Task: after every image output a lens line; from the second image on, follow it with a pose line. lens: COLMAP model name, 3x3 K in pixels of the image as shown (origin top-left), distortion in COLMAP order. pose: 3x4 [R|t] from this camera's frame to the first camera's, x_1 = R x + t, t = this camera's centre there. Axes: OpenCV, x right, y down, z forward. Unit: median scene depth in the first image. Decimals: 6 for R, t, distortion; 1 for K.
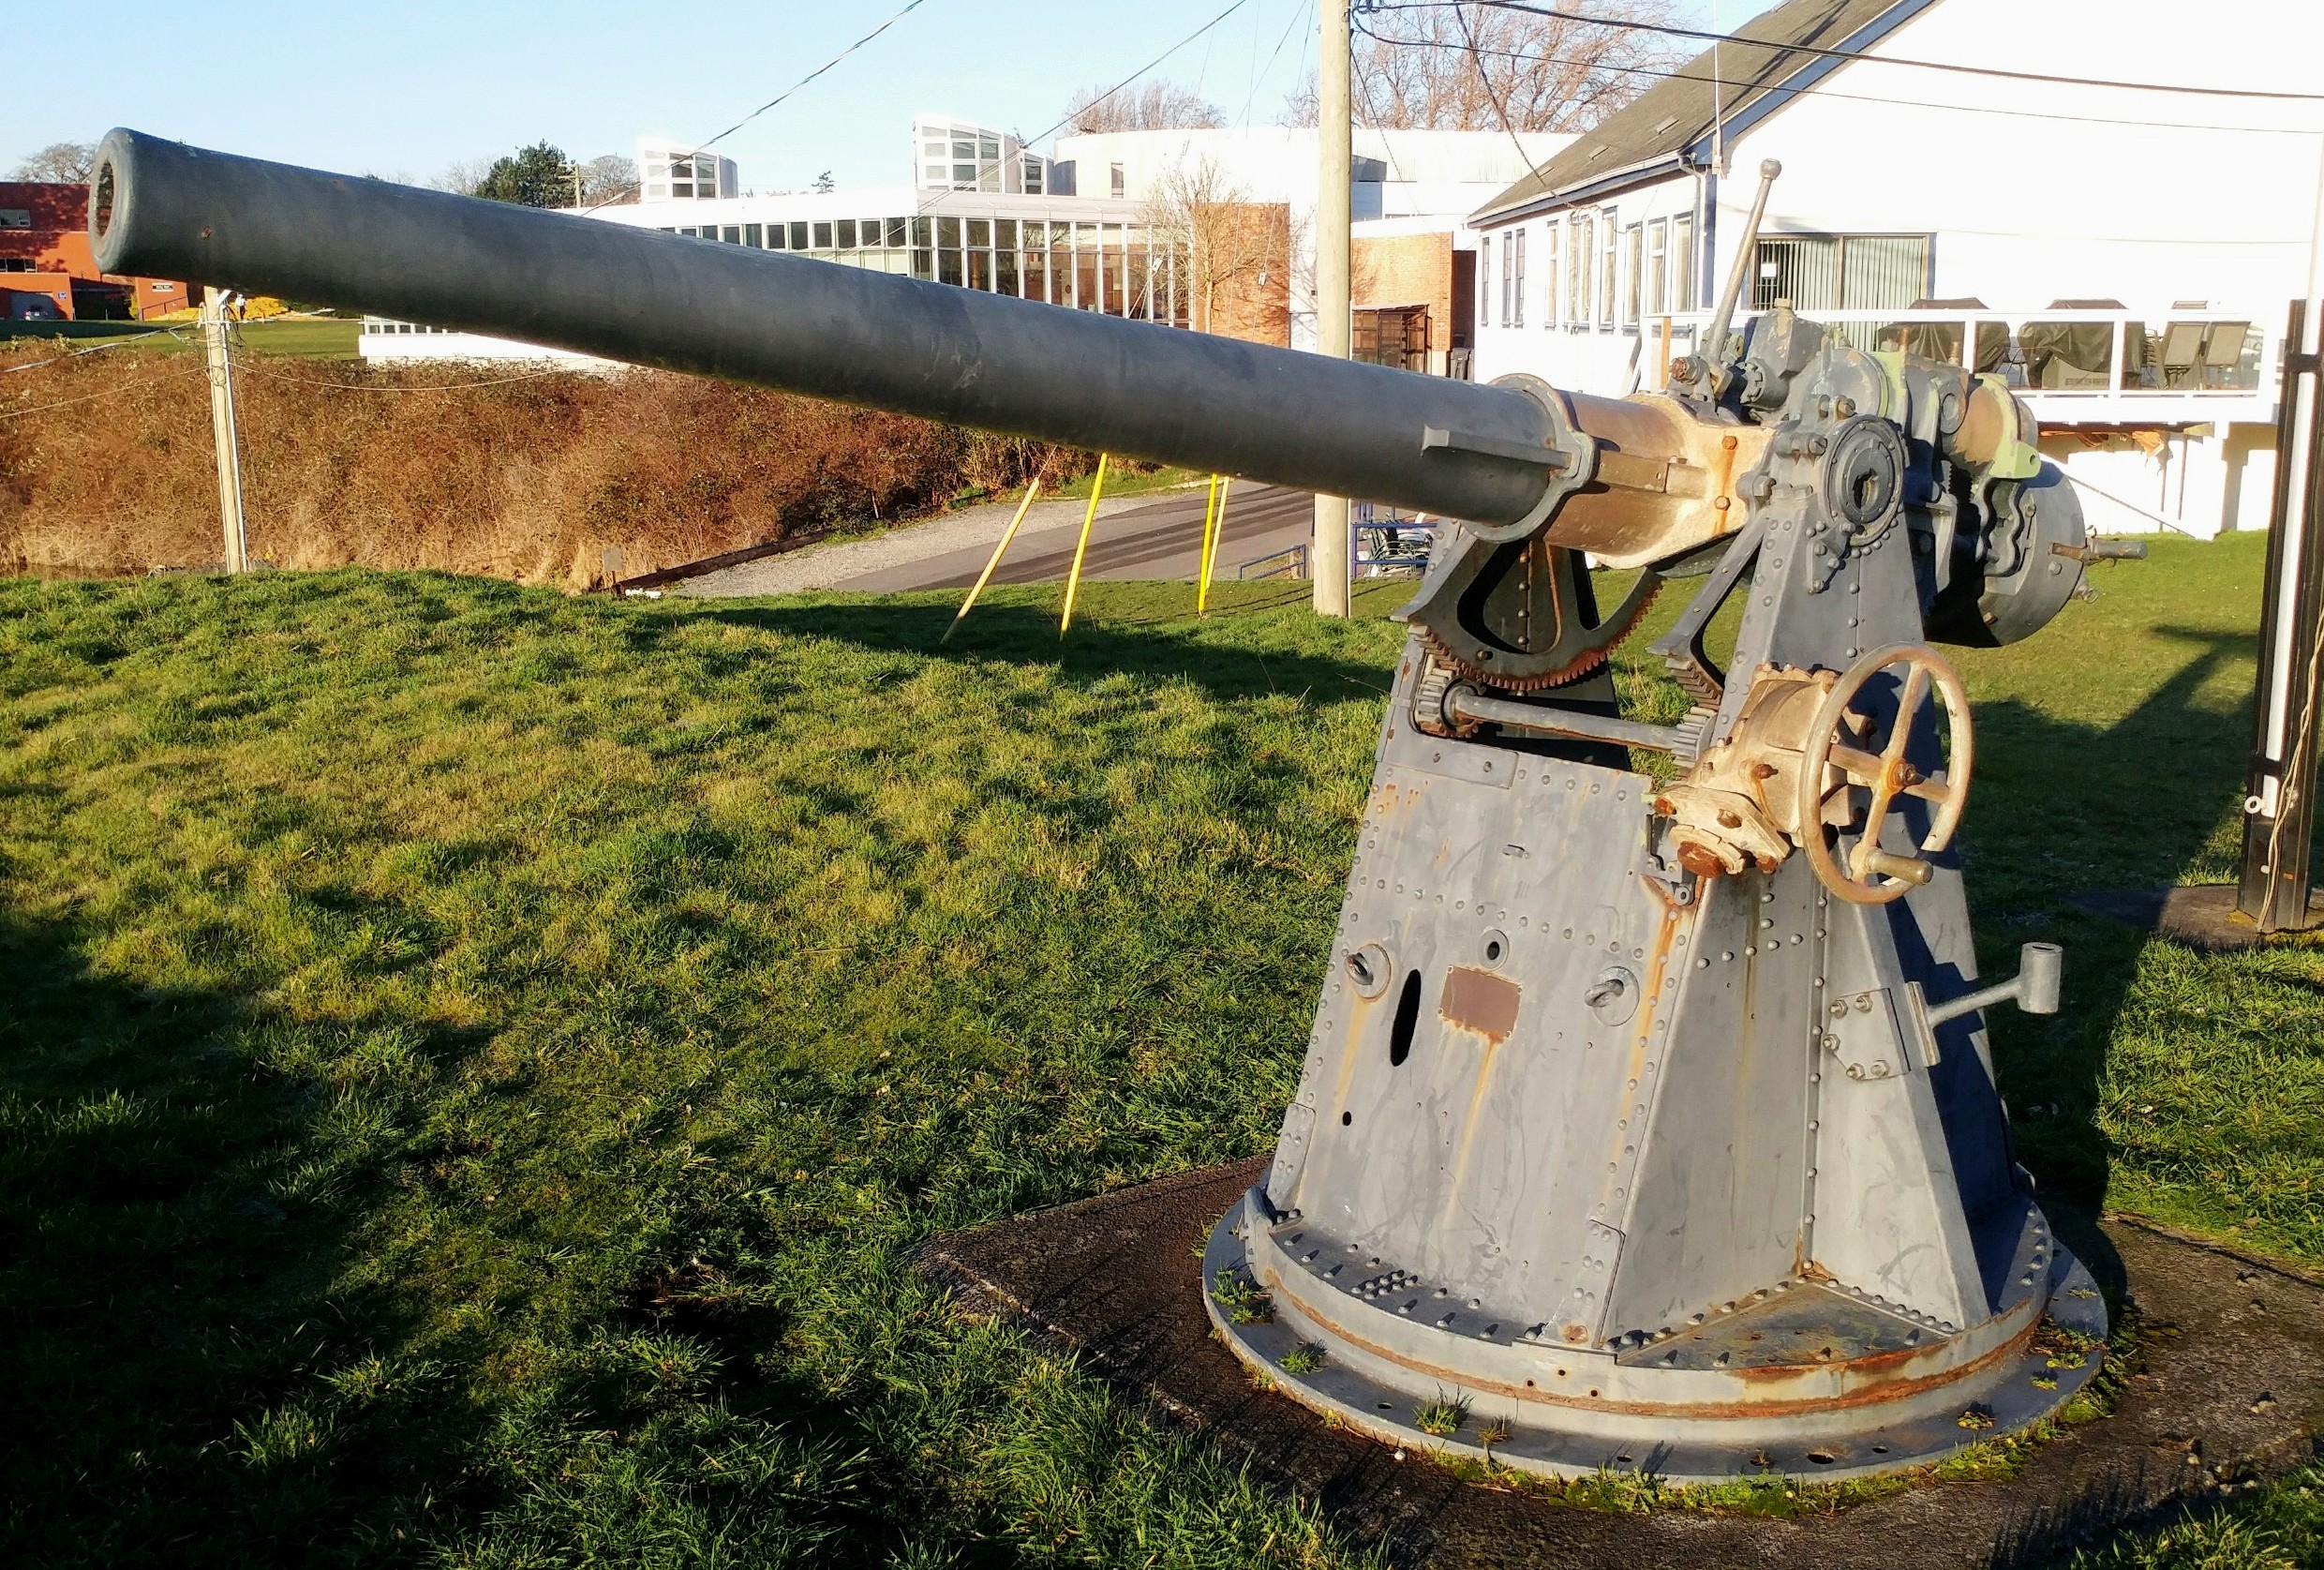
lens RADIAL K [[2374.5, 0, 1338.6], [0, 2374.5, 794.1], [0, 0, 1]] dist [0.046682, -0.173132]
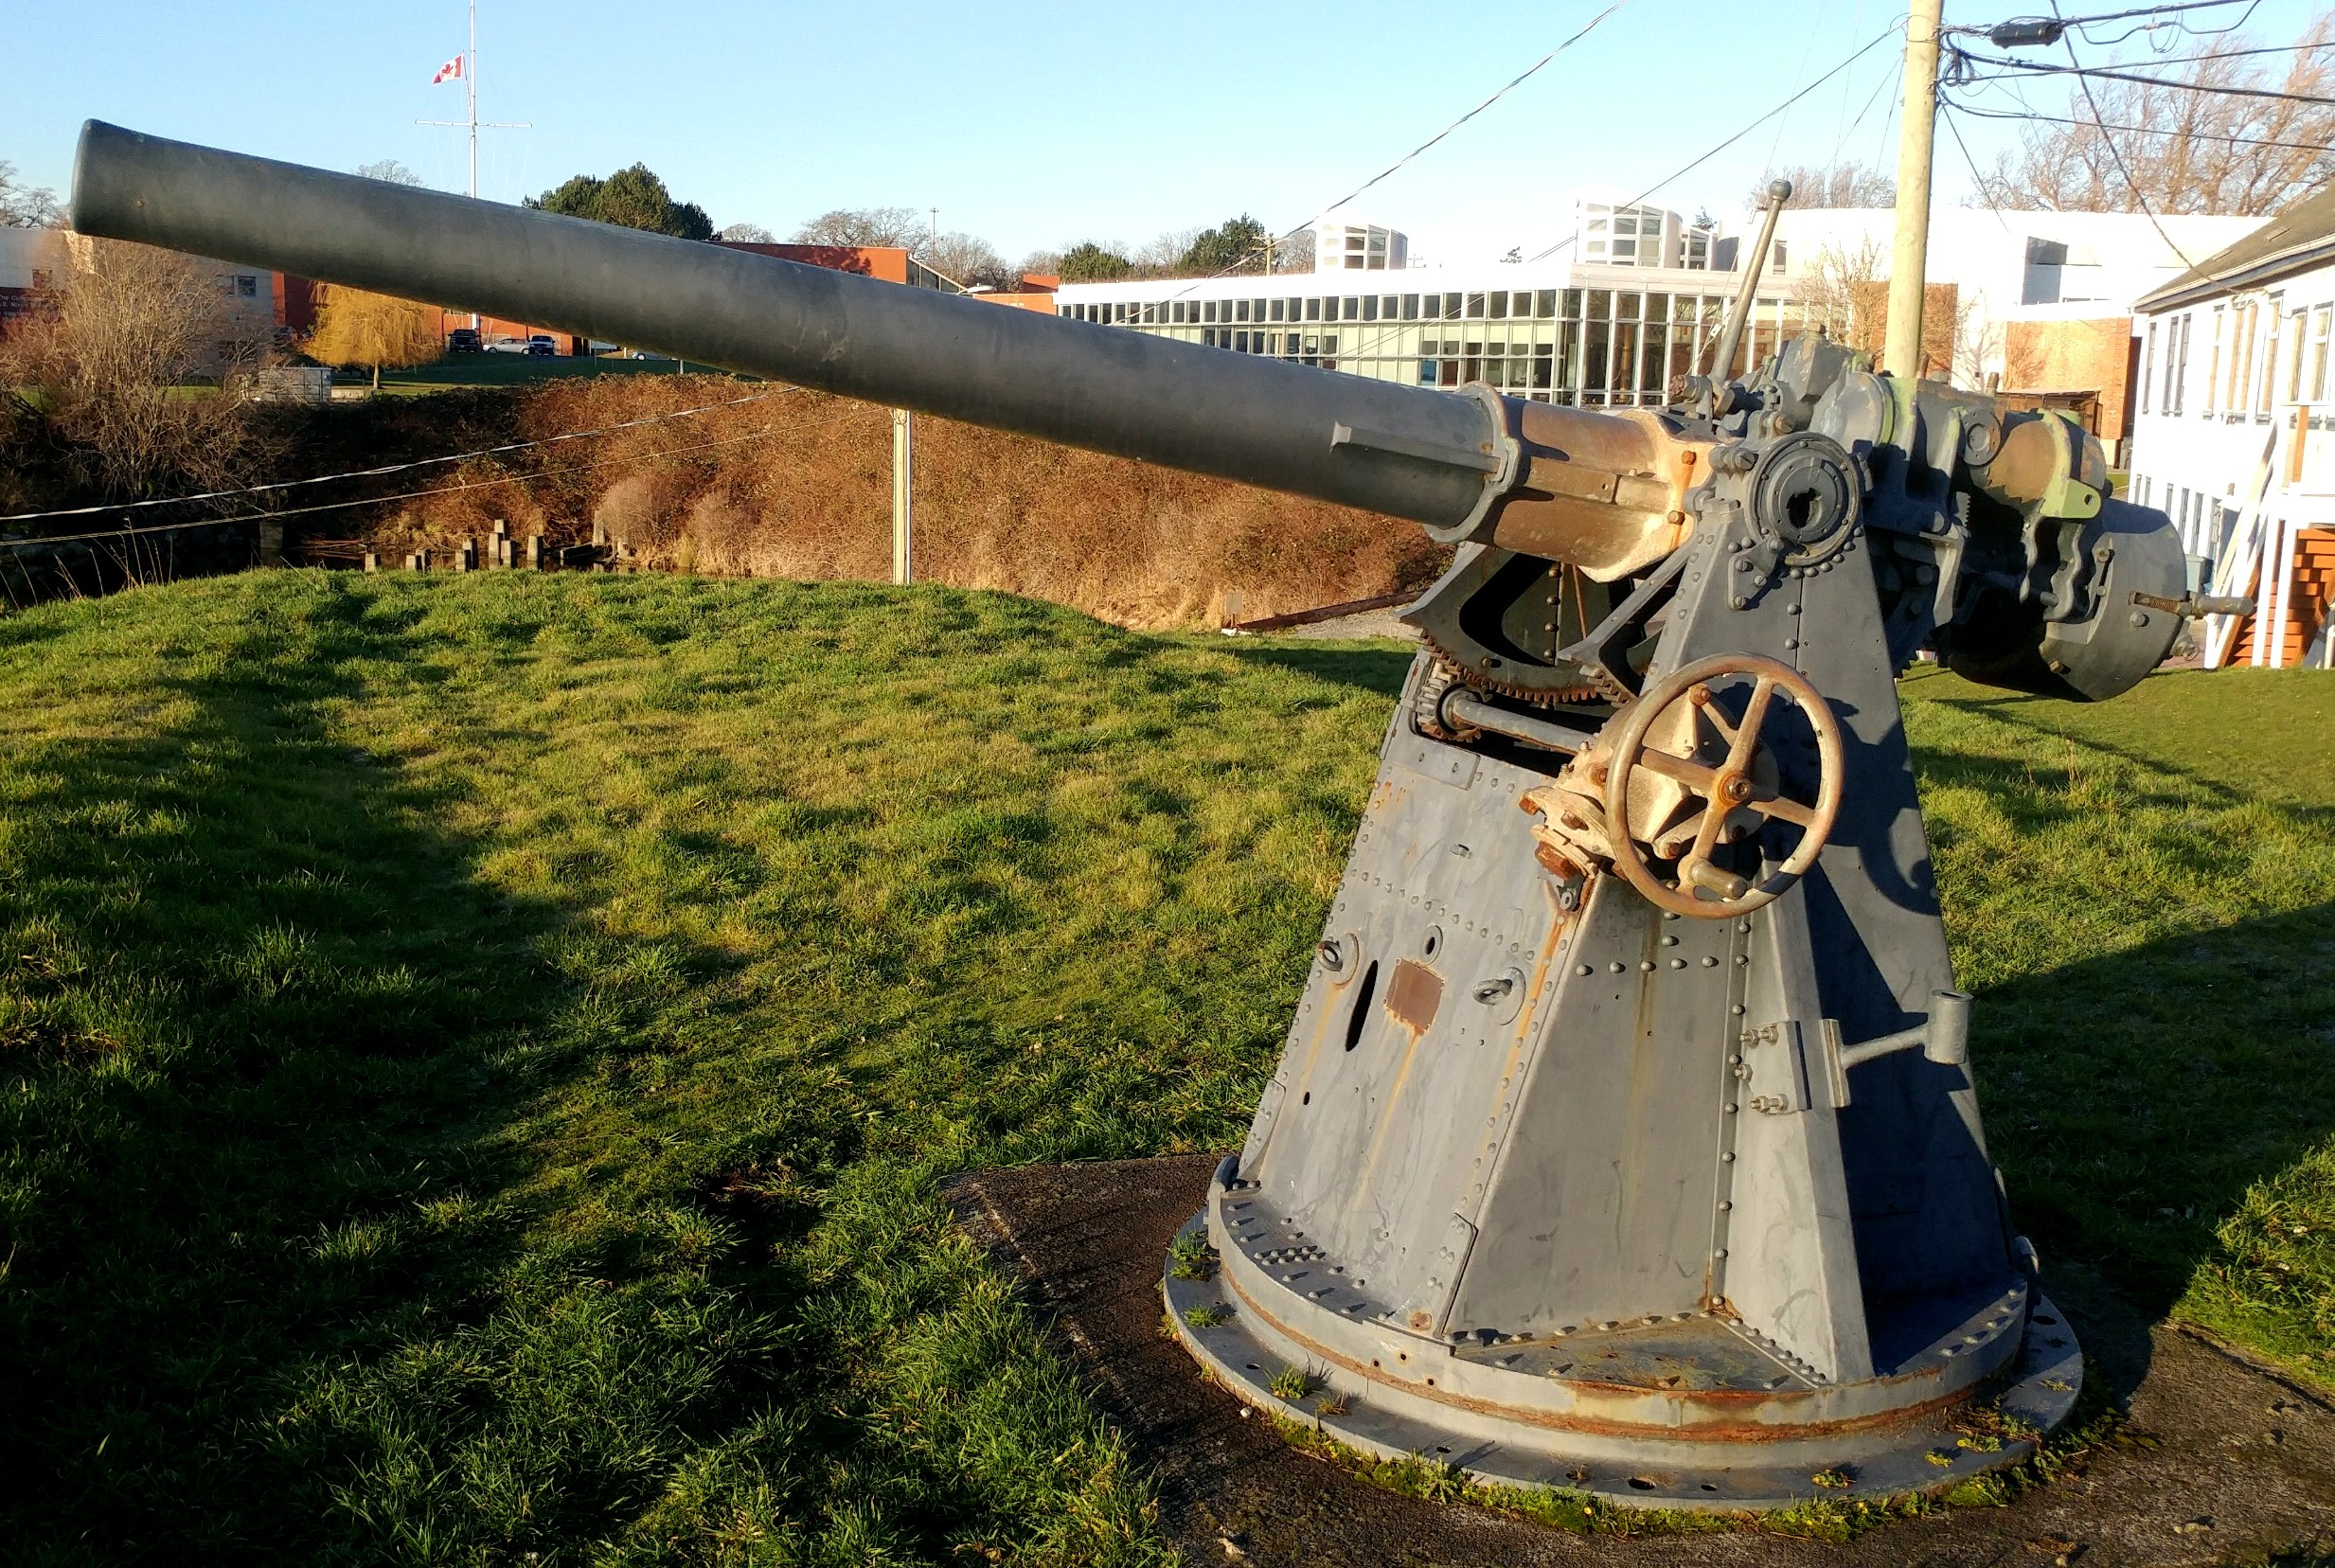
lens RADIAL K [[2355.7, 0, 1236.2], [0, 2355.7, 776.0], [0, 0, 1]] dist [0.008200, 0.001646]
pose [[0.947066, 0.082194, -0.310338, 0.285916], [-0.093725, 0.995346, -0.022405, 0.023341], [0.307052, 0.050305, 0.950362, 0.010440]]
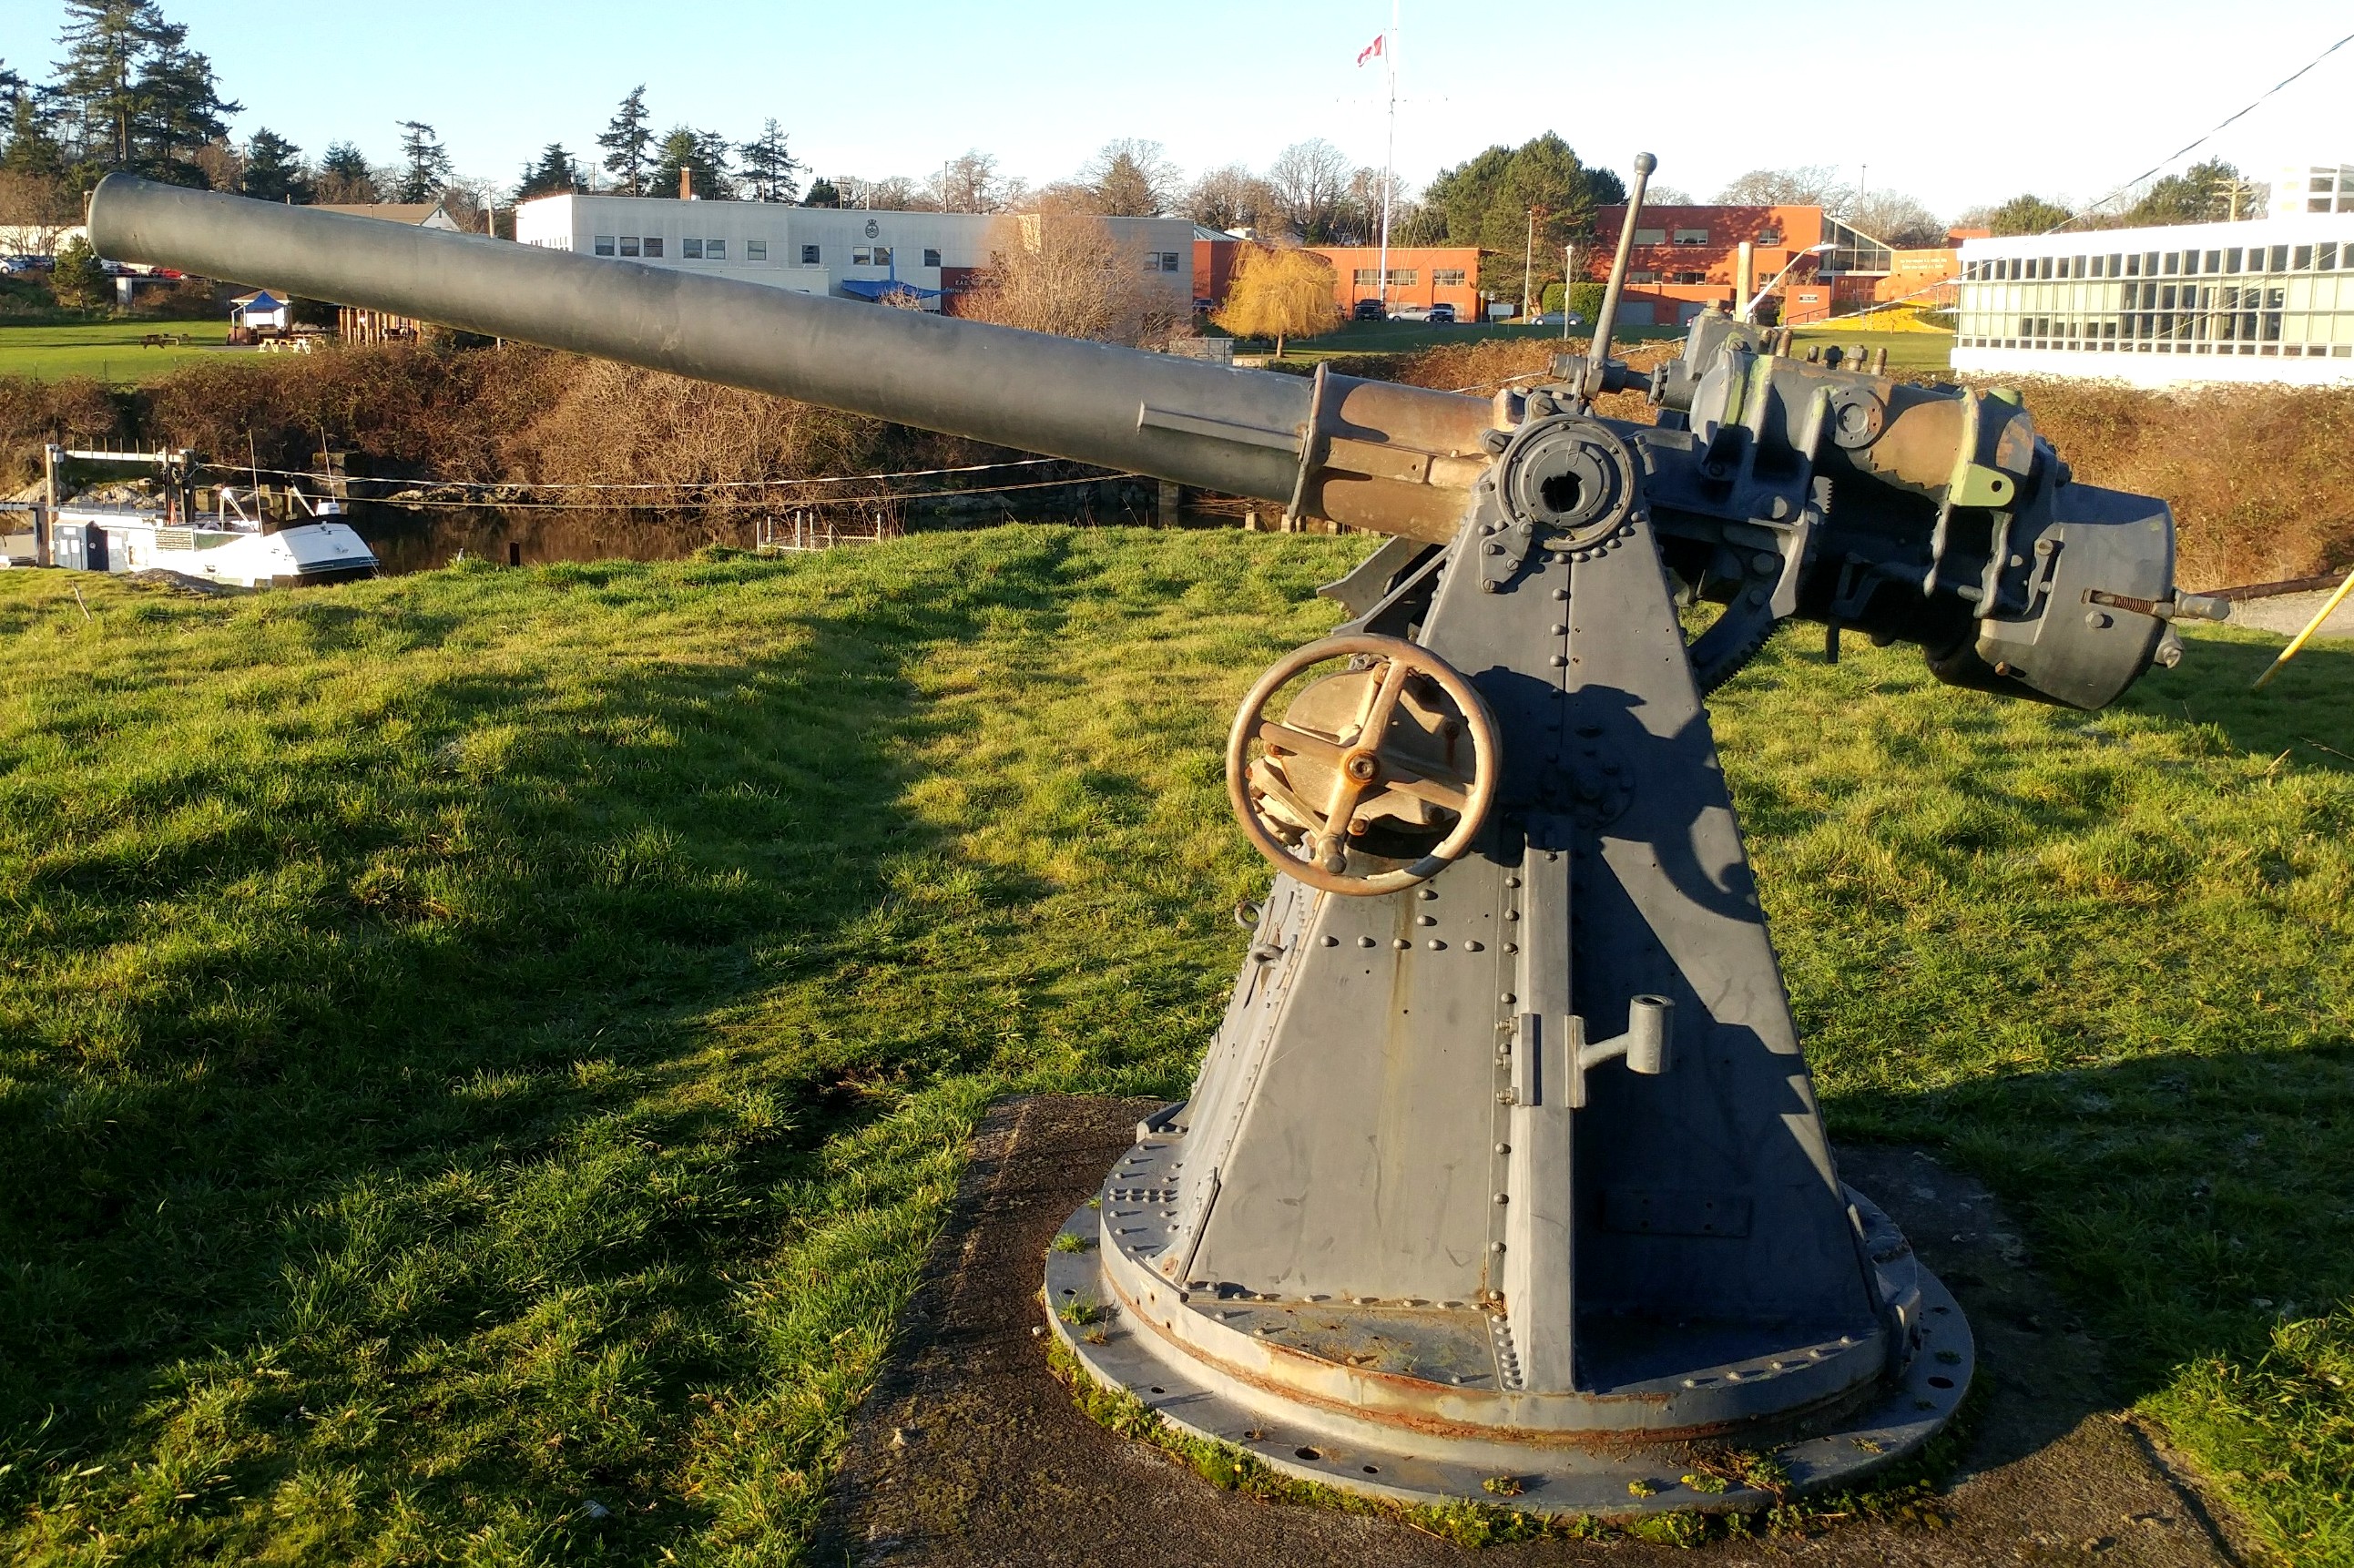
lens RADIAL K [[2378.8, 0, 1175.5], [0, 2378.8, 691.8], [0, 0, 1]] dist [0.099580, -0.307960]
pose [[0.735330, 0.118906, -0.667197, 0.699923], [-0.152173, 0.988318, 0.008422, -0.029960], [0.660404, 0.095337, 0.744834, 0.171444]]
